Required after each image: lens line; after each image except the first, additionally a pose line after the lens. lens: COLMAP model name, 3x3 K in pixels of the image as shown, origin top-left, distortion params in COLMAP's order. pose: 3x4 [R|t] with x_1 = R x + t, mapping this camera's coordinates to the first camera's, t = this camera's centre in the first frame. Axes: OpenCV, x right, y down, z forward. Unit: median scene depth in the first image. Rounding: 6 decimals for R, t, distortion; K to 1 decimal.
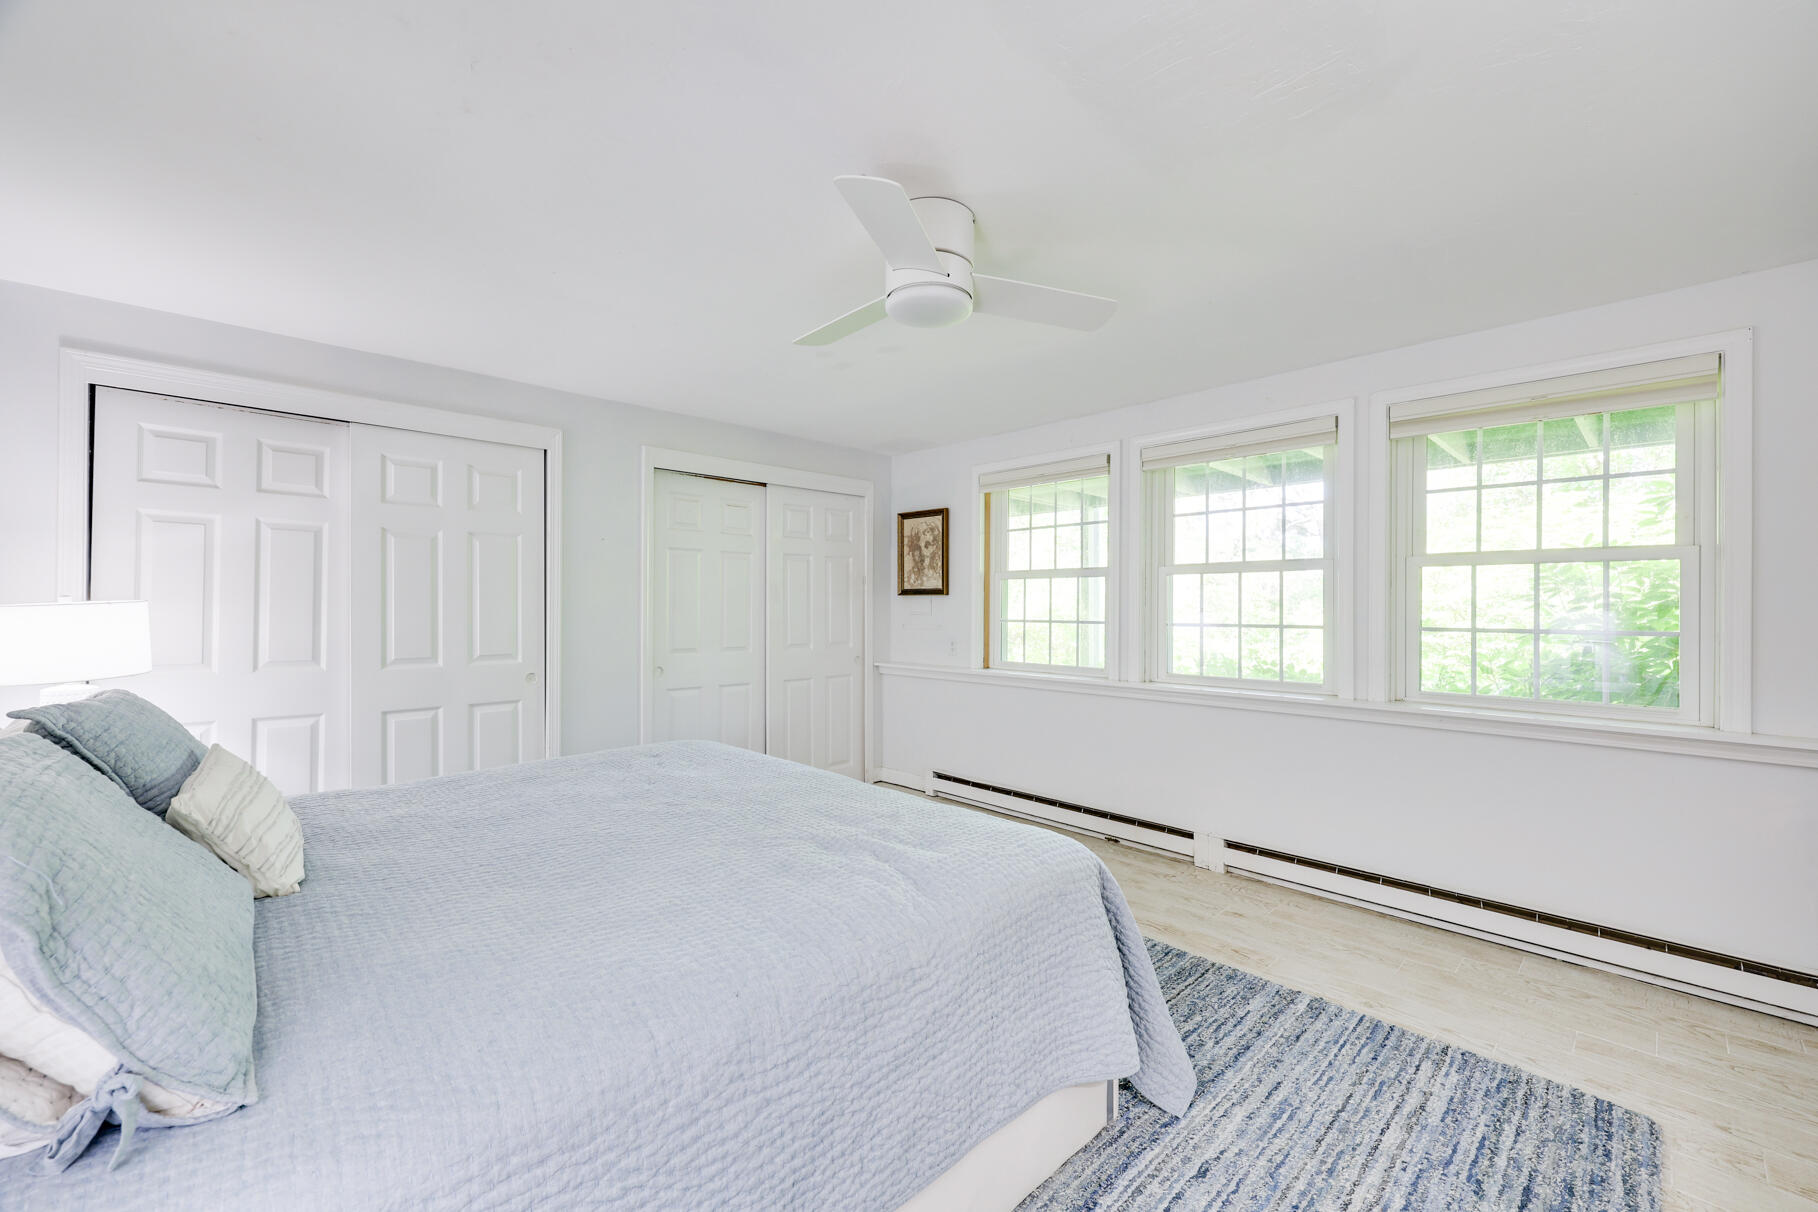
lens RADIAL K [[728.5, 0, 906.8], [0, 728.5, 601.2], [0, 0, 1]] dist [0.000405, 0.000130]
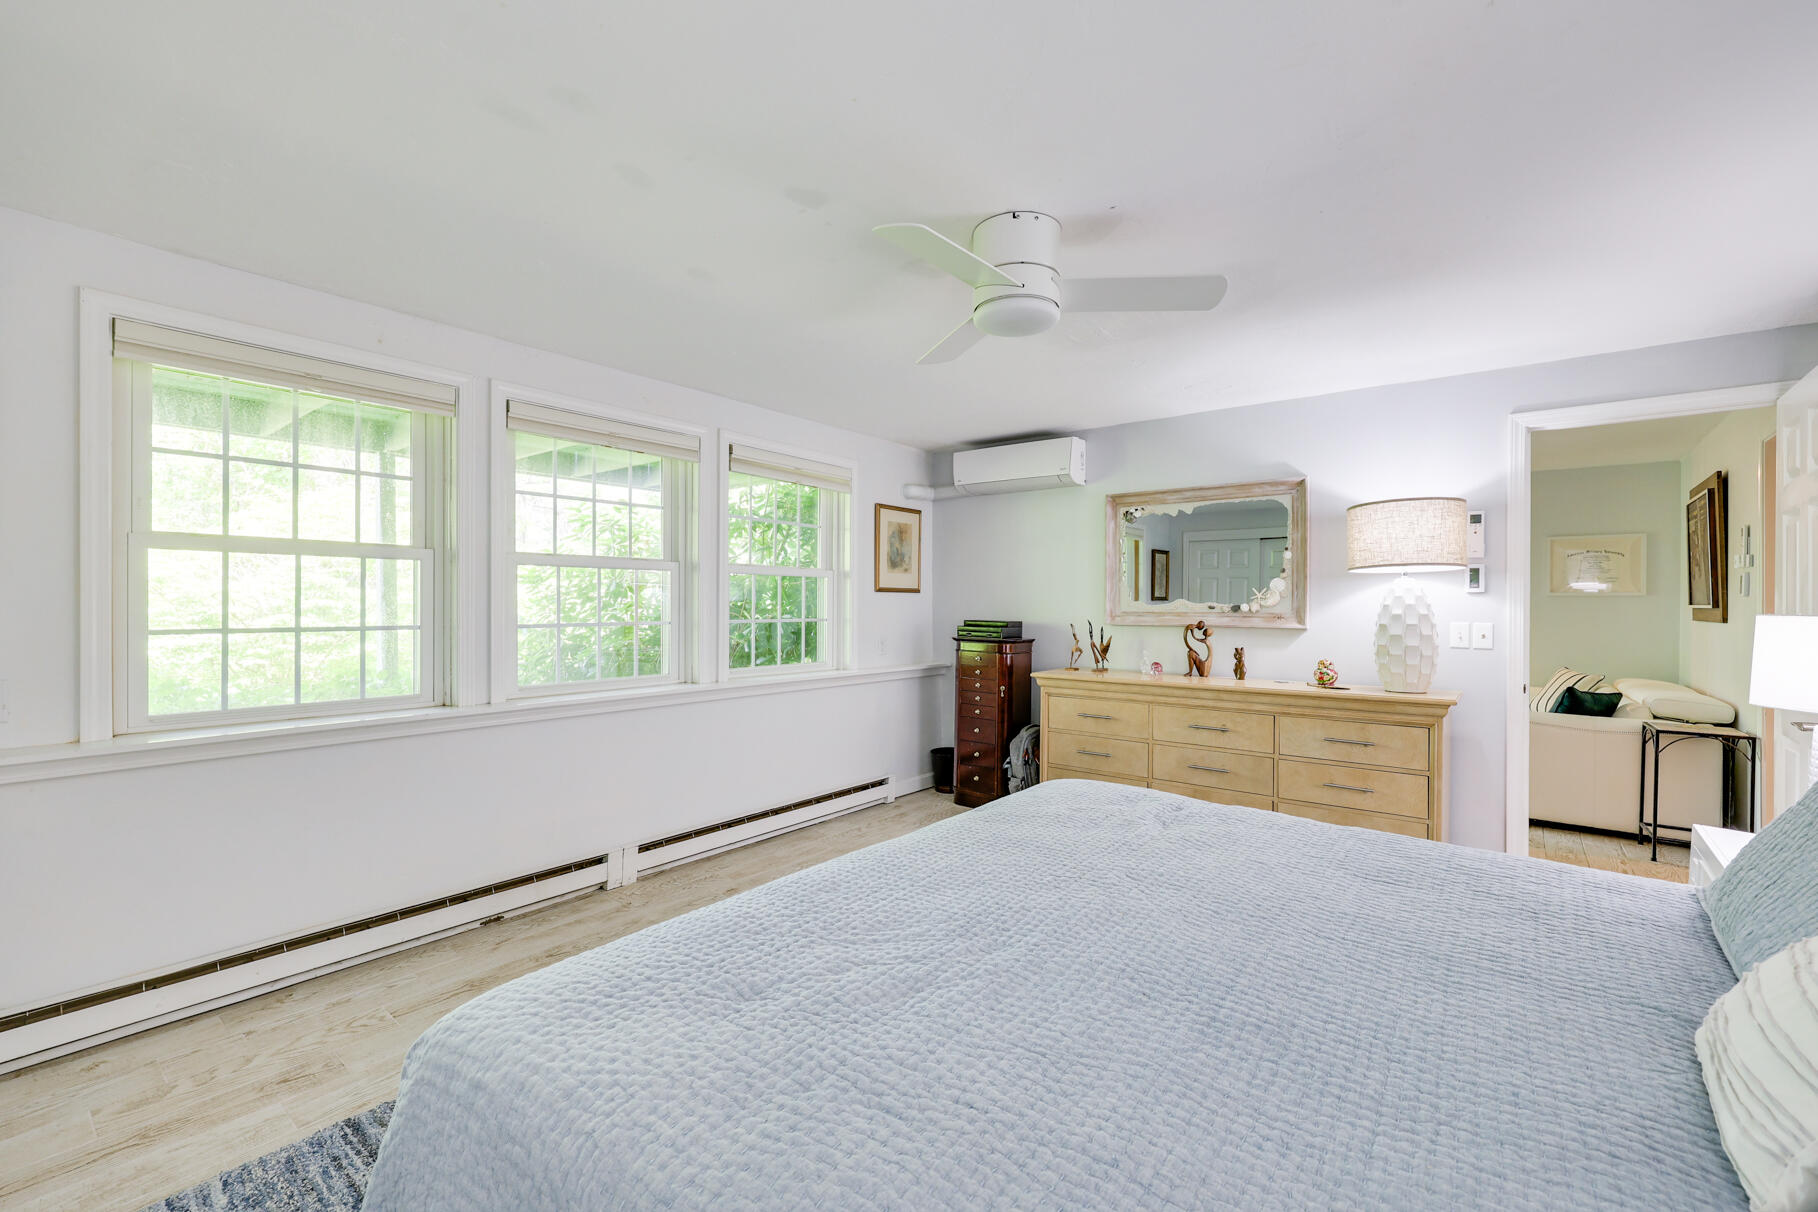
lens RADIAL K [[876.8, 0, 968.0], [0, 876.8, 598.8], [0, 0, 1]] dist [0.037685, 0.000119]
pose [[-0.214215, 0.002175, 0.976784, -0.631901], [-0.008426, 0.999956, -0.004075, 0.001343], [-0.976750, -0.009103, -0.214187, 0.654351]]
